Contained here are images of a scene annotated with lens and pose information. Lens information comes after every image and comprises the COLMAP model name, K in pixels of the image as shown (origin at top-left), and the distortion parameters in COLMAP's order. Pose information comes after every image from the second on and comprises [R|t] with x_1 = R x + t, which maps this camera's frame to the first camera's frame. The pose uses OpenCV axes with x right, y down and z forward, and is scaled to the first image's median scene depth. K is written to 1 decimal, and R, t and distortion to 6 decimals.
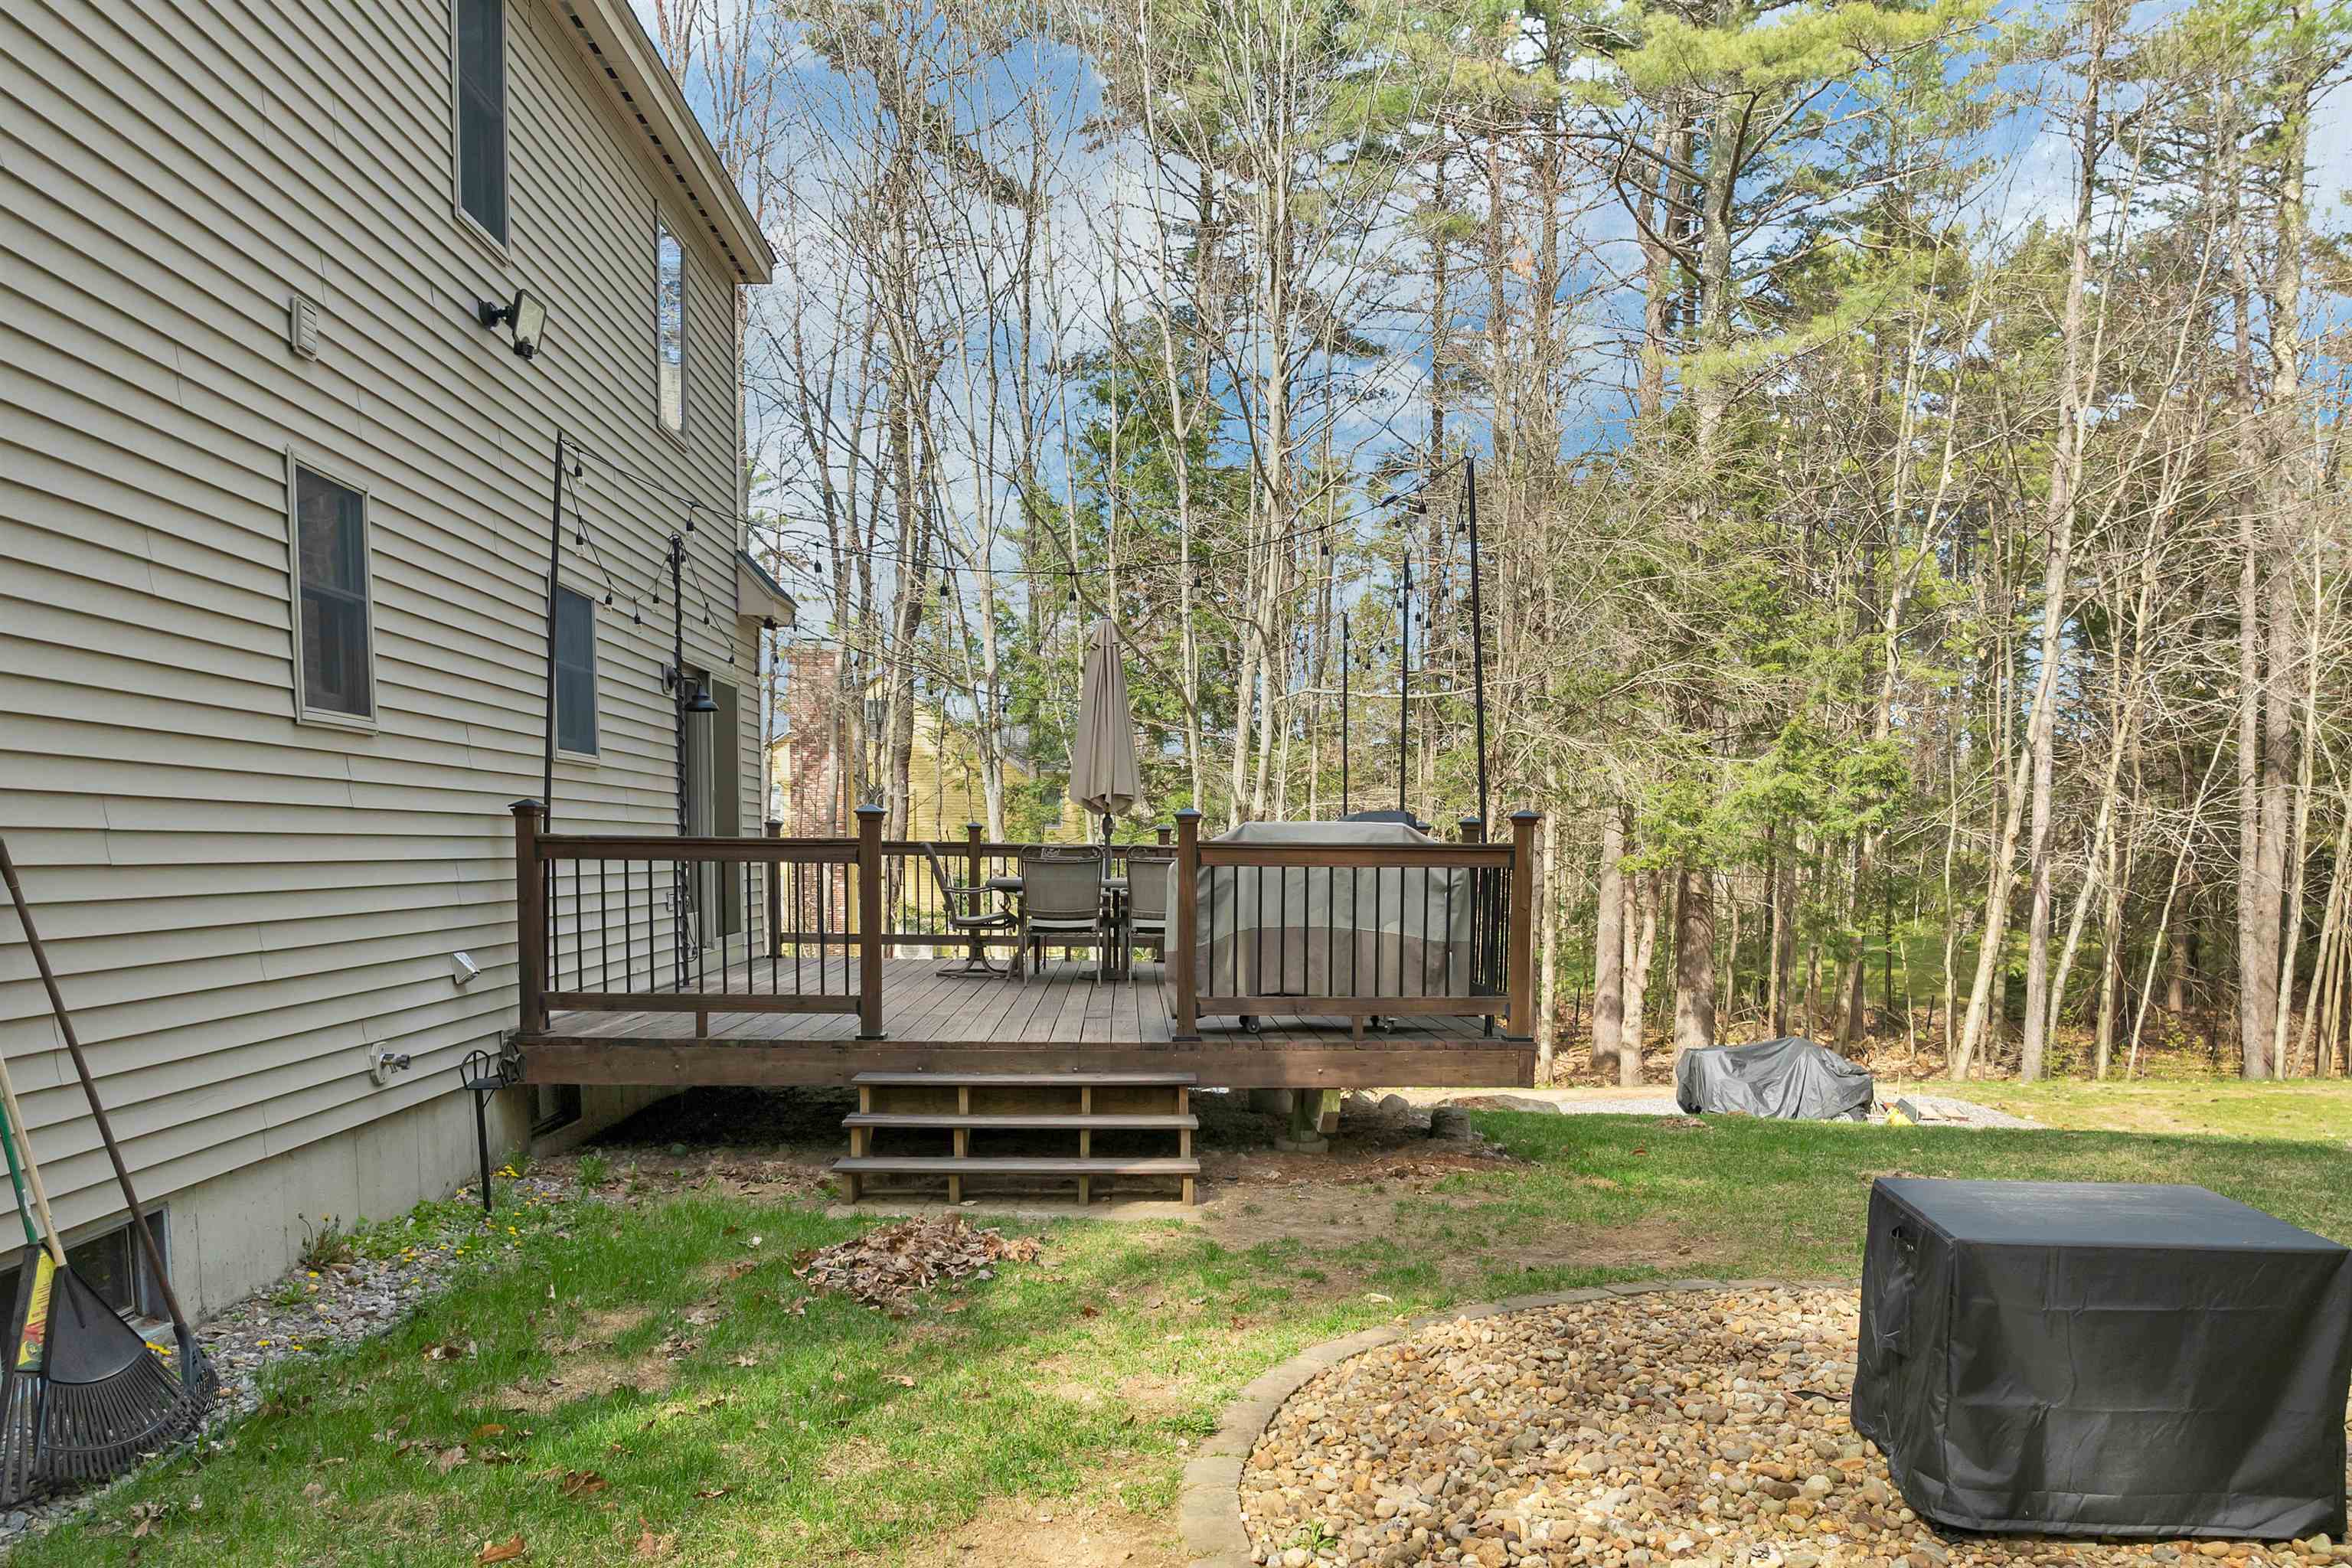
lens RADIAL K [[1656.3, 0, 1171.5], [0, 1656.3, 799.3], [0, 0, 1]] dist [-0.033729, -0.003971]
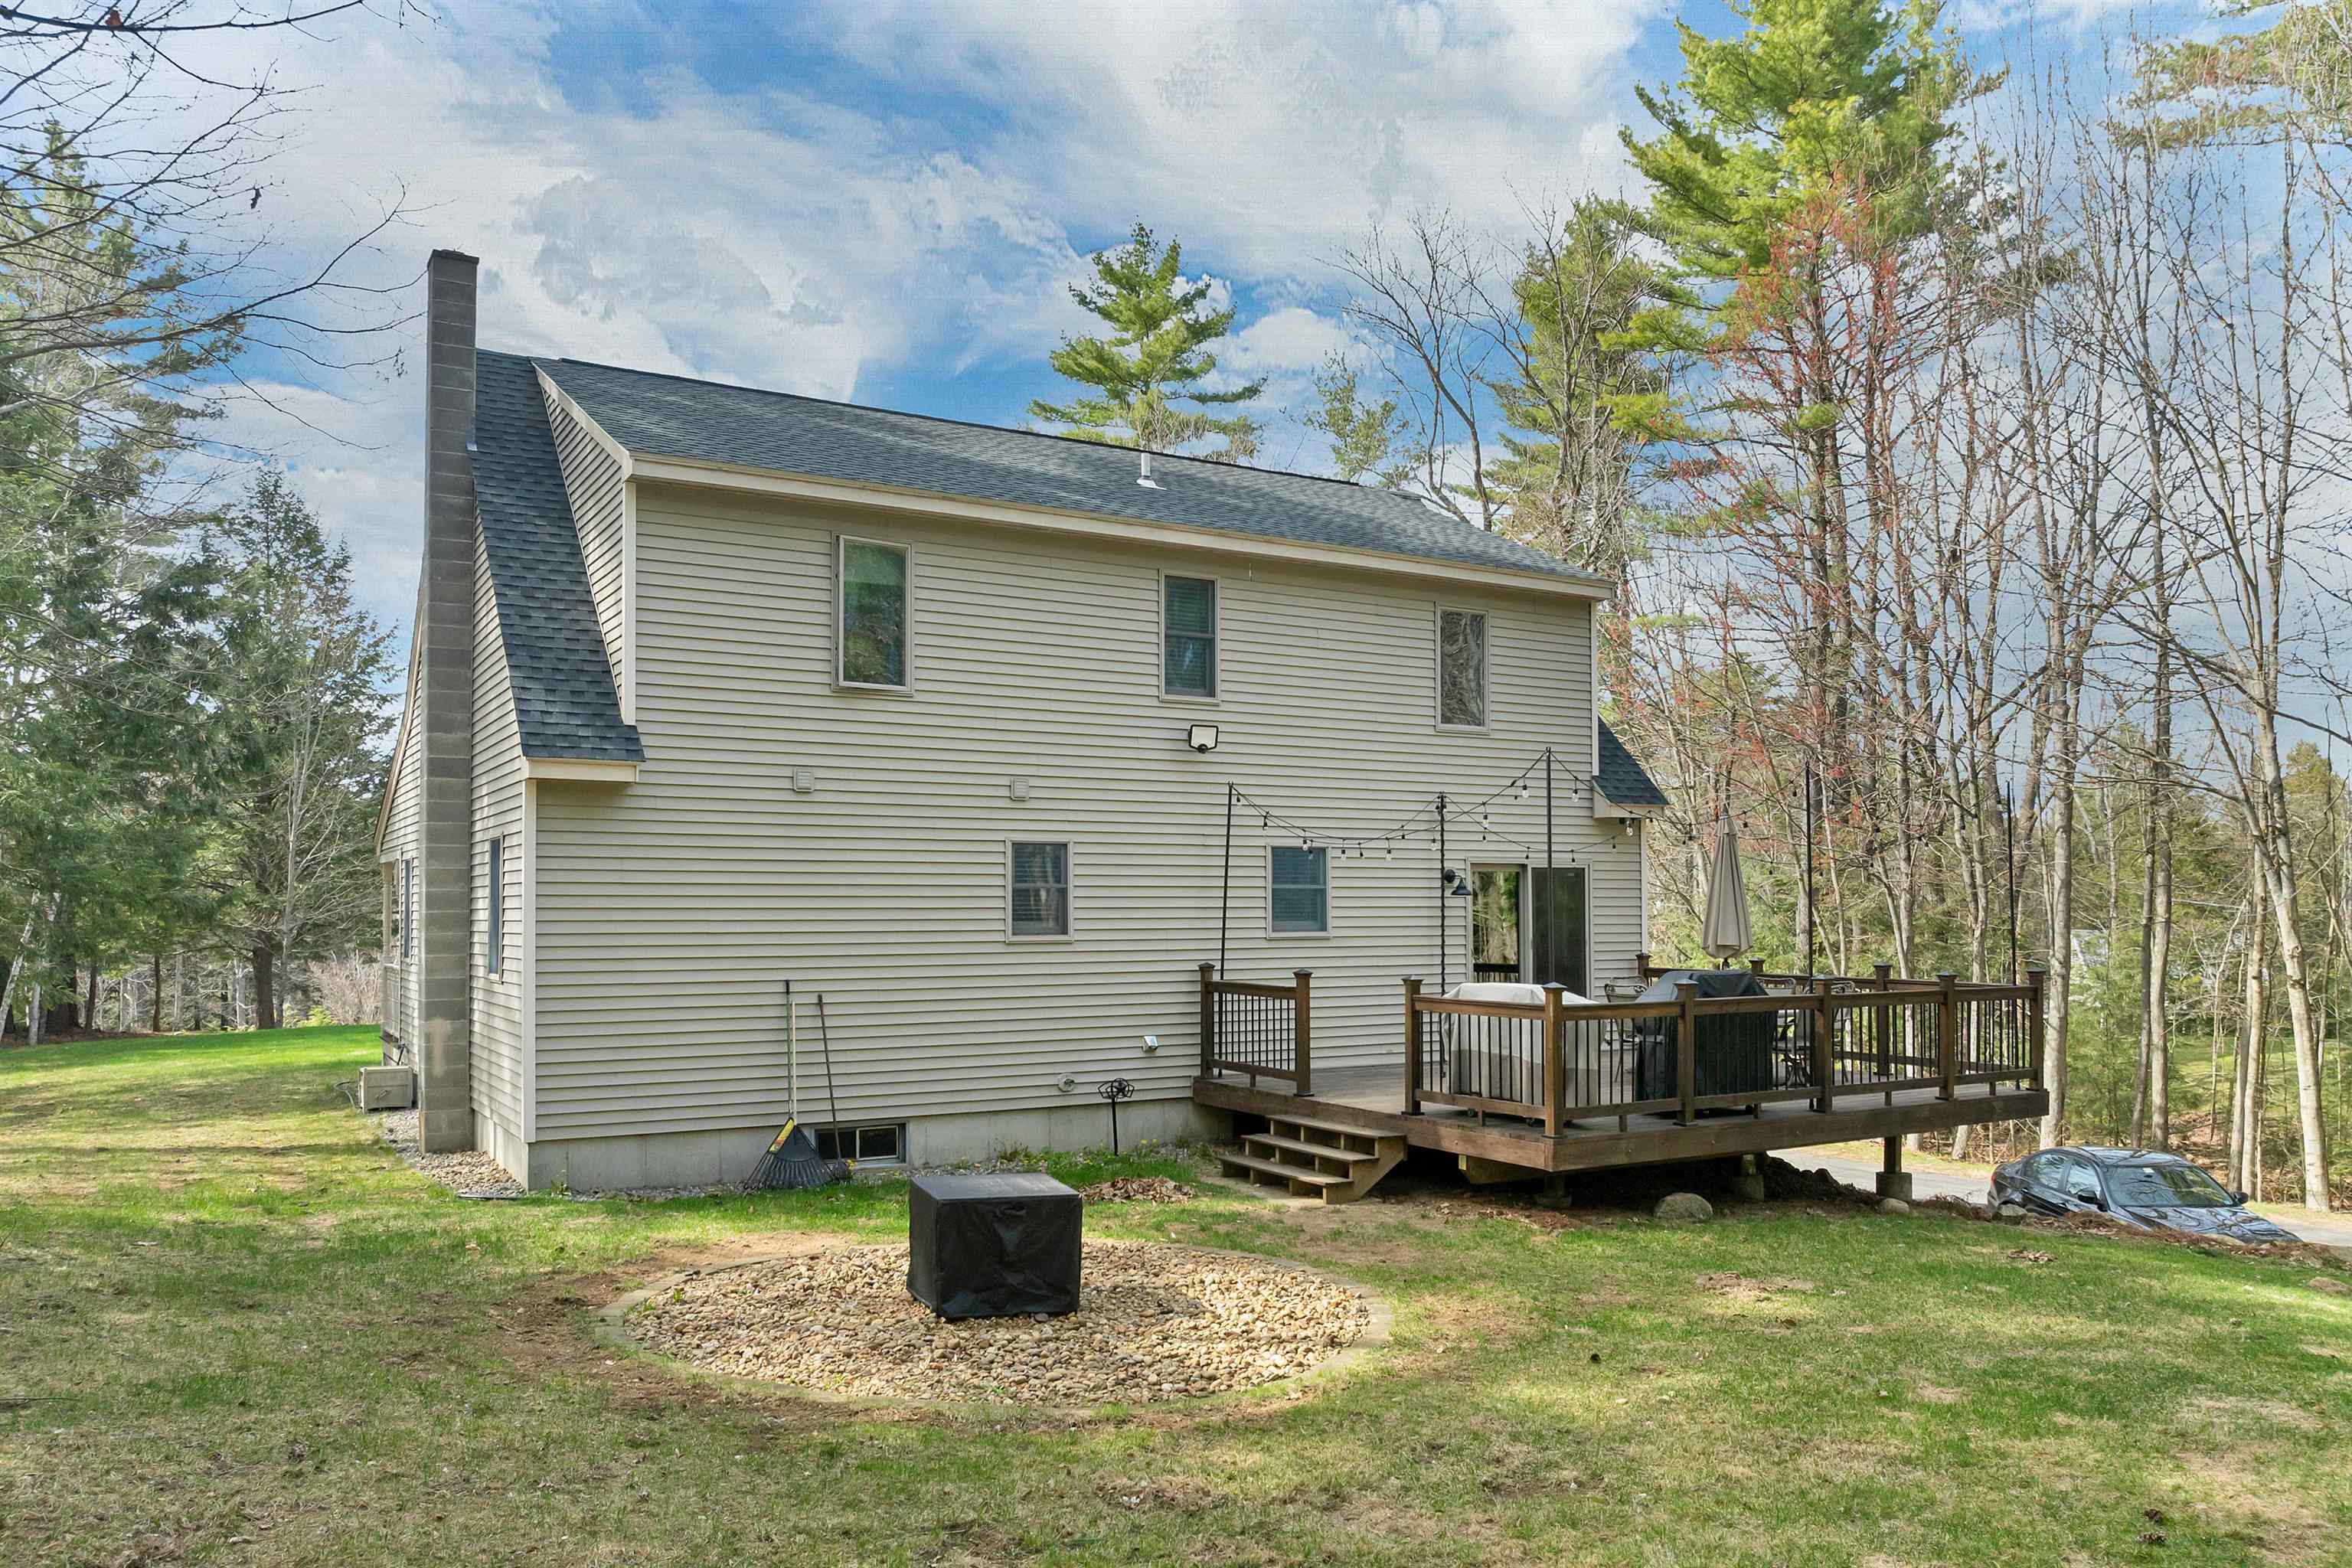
lens RADIAL K [[1656.3, 0, 1164.1], [0, 1656.3, 791.1], [0, 0, 1]] dist [-0.033729, -0.003971]
pose [[0.490492, -0.067068, -0.868861, 1.399553], [0.017236, 0.997586, -0.067274, -0.077138], [0.871275, 0.018022, 0.490463, -0.063273]]
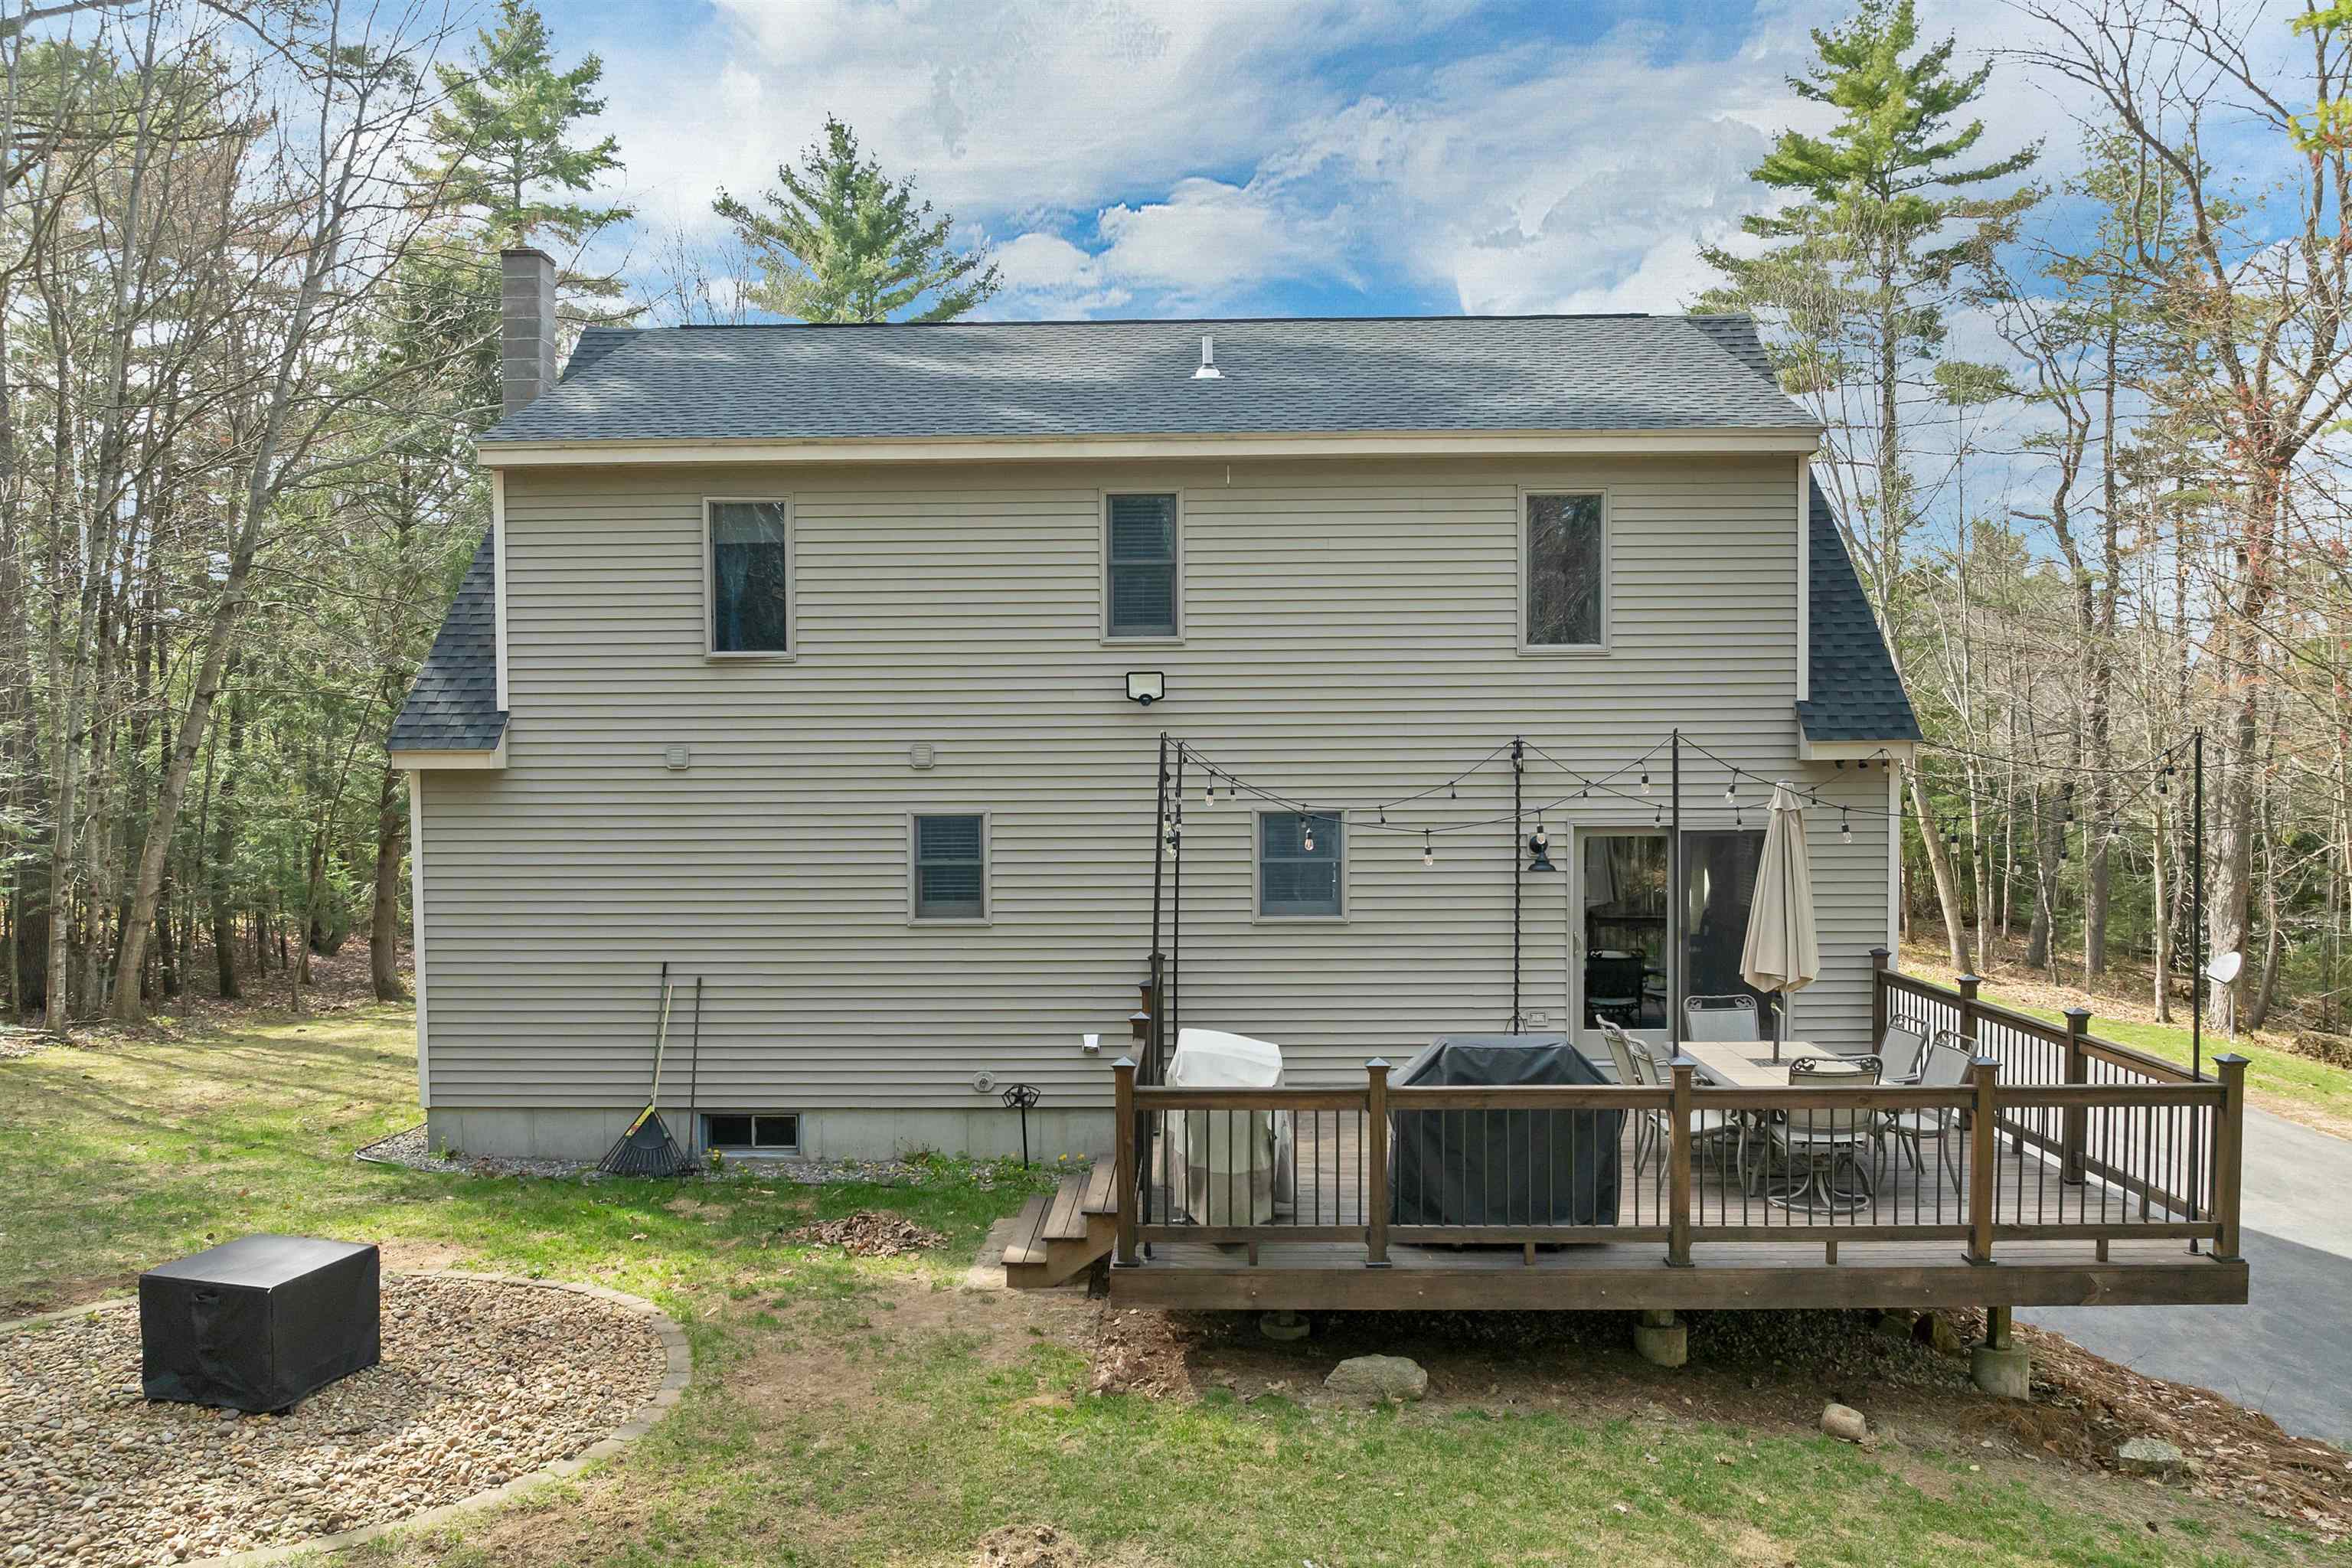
lens RADIAL K [[1656.3, 0, 1178.9], [0, 1656.3, 769.0], [0, 0, 1]] dist [-0.033729, -0.003971]
pose [[-0.037460, -0.001547, -0.999297, 1.362631], [0.021716, 0.999761, -0.002362, -0.190349], [0.999062, -0.021789, -0.037418, 1.088619]]
